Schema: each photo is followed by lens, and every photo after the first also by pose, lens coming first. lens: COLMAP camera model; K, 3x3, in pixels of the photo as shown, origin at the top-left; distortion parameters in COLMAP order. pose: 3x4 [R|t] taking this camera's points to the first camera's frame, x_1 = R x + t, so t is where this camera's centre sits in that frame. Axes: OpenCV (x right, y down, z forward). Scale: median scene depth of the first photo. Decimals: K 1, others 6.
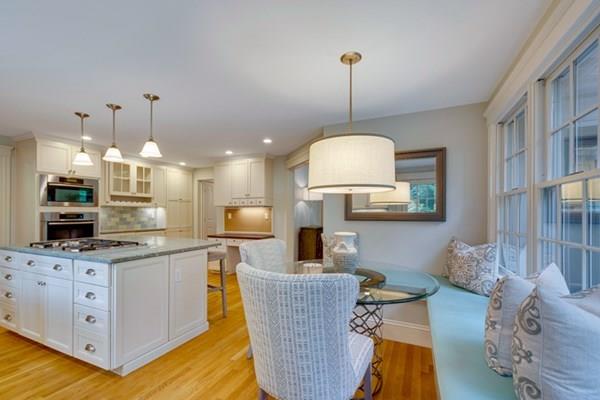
lens RADIAL K [[264.5, 0, 298.3], [0, 264.5, 208.7], [0, 0, 1]] dist [0.003474, -0.000571]
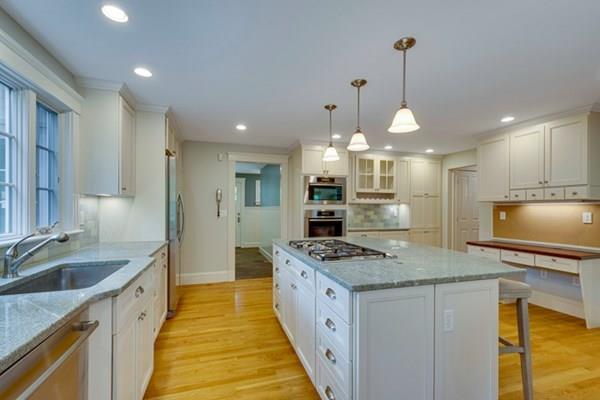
lens RADIAL K [[264.5, 0, 298.3], [0, 264.5, 208.7], [0, 0, 1]] dist [0.003474, -0.000571]
pose [[0.667985, 0.003603, -0.744166, -0.113056], [0.006291, 0.999925, 0.010489, -0.001966], [0.744148, -0.011688, 0.667912, 0.169858]]
